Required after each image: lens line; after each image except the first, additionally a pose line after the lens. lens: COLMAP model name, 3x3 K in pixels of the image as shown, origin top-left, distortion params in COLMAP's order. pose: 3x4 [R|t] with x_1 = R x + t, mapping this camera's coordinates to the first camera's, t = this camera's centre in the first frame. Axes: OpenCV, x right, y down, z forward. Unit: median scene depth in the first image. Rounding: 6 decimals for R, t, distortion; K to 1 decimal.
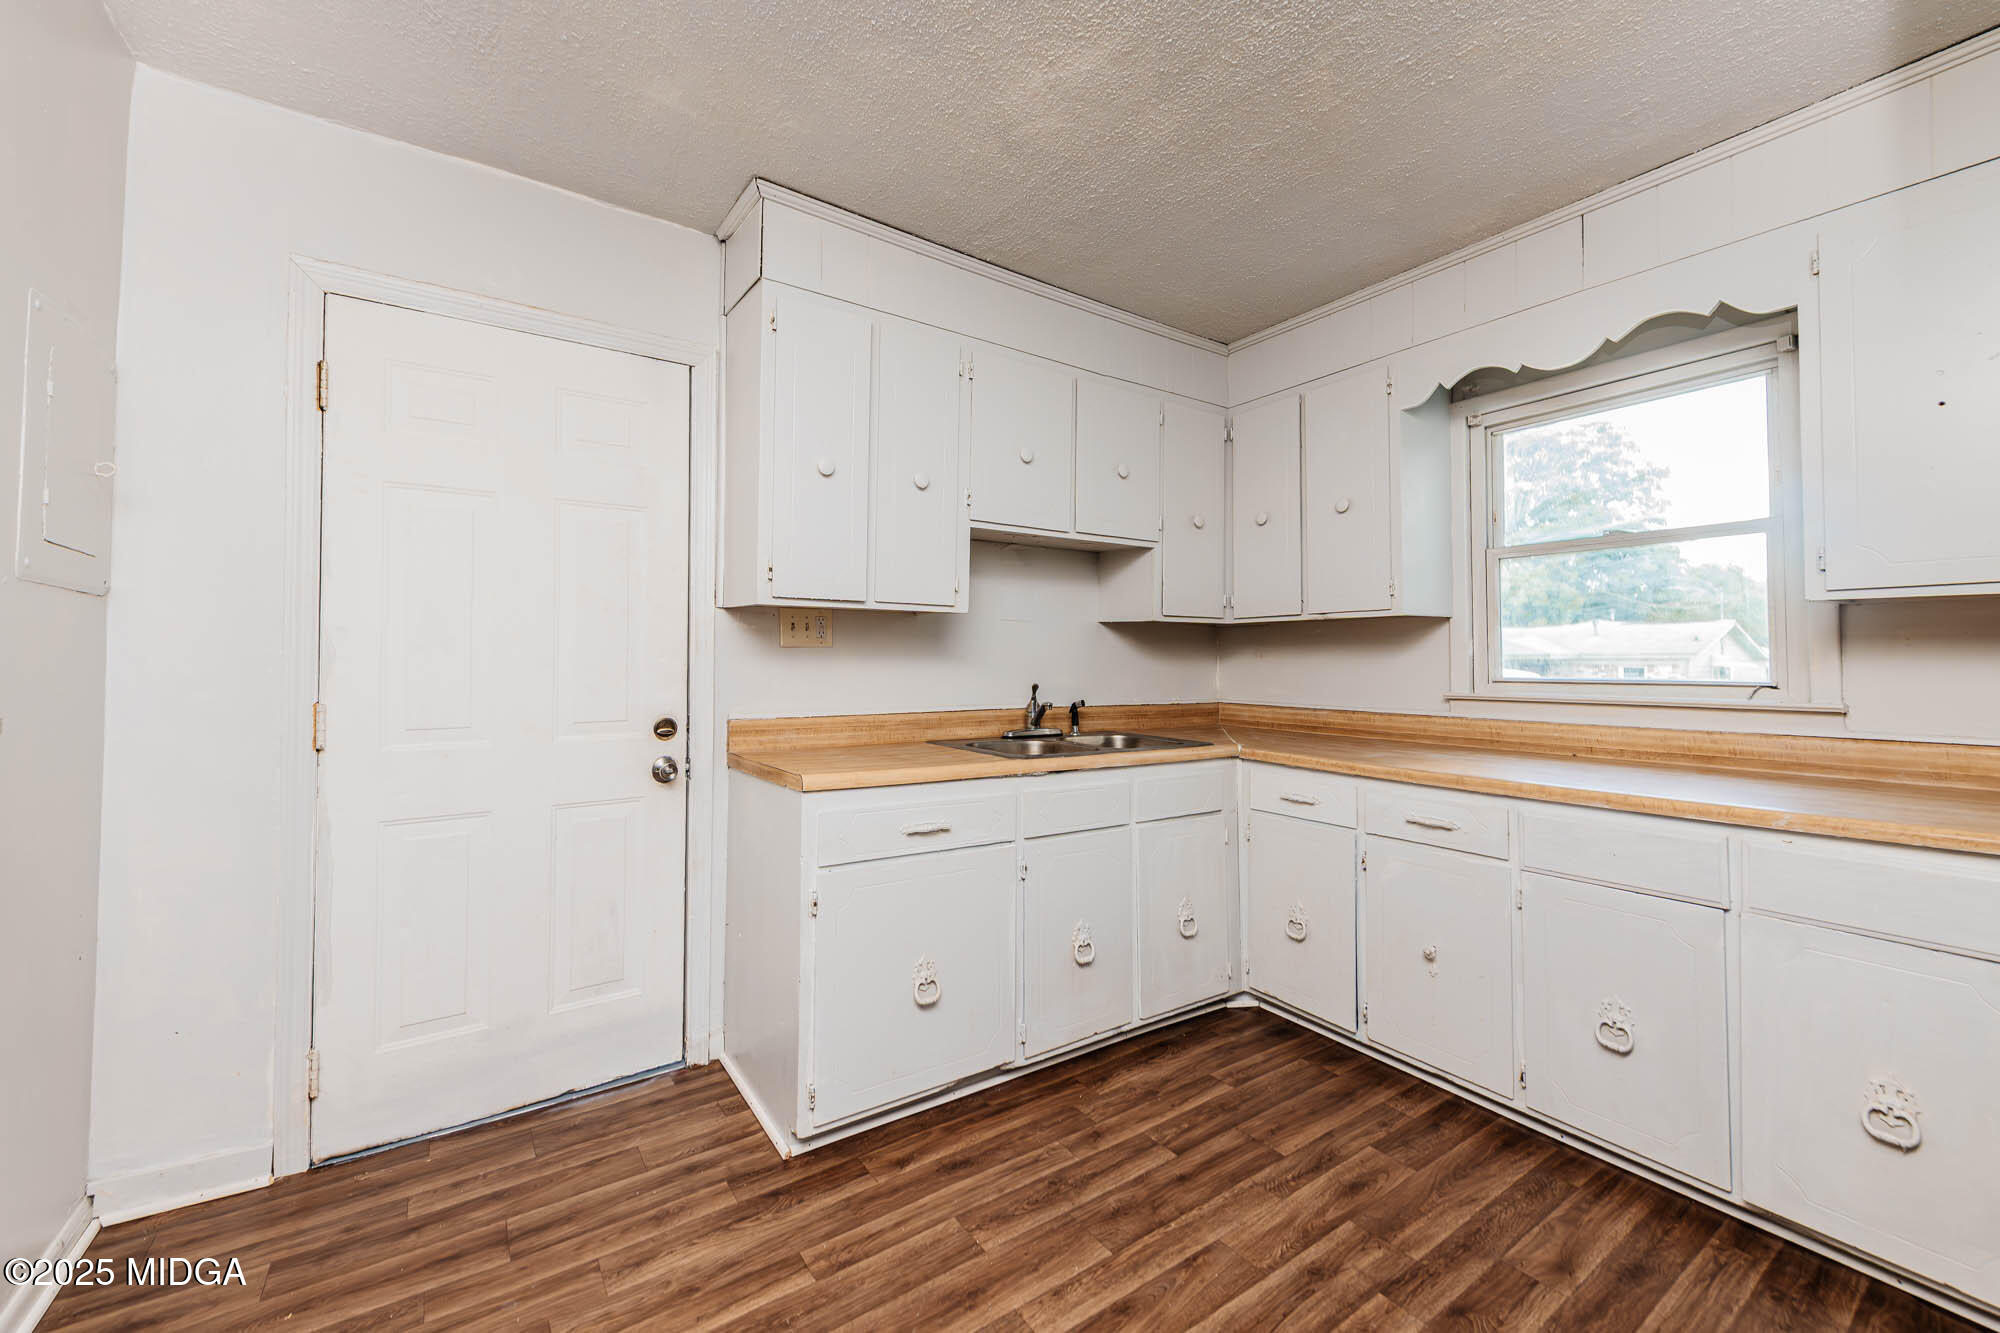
lens RADIAL K [[815.6, 0, 994.3], [0, 815.6, 660.6], [0, 0, 1]] dist [0.017234, -0.002805]
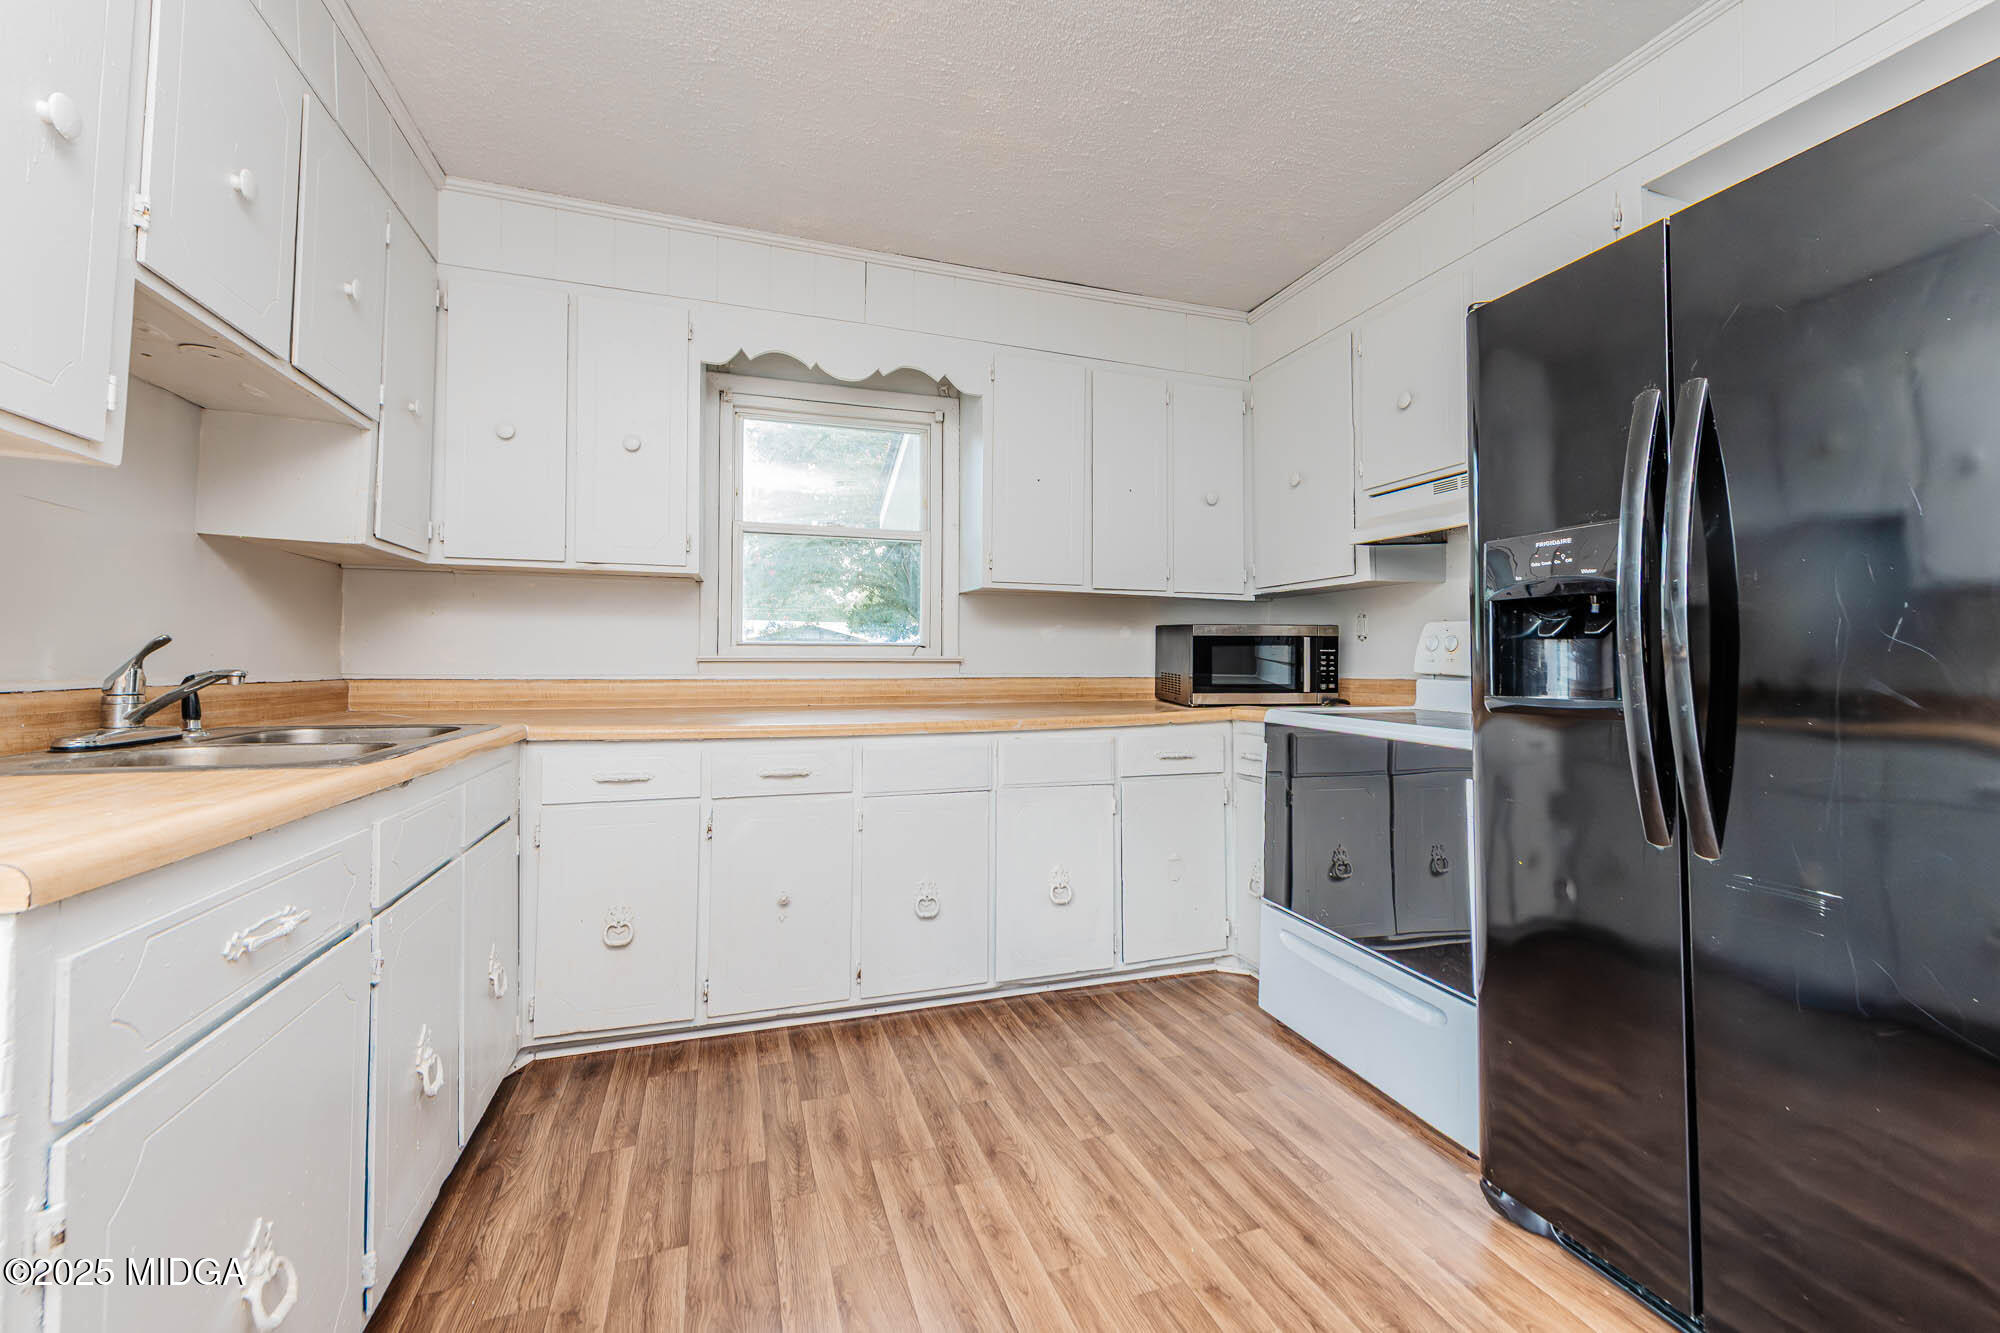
lens RADIAL K [[815.6, 0, 997.1], [0, 815.6, 653.7], [0, 0, 1]] dist [0.017234, -0.002805]
pose [[0.251944, 0.007865, 0.967710, -0.453609], [-0.006460, 0.999958, -0.006445, 0.056179], [-0.967720, -0.004627, 0.251984, 0.535576]]
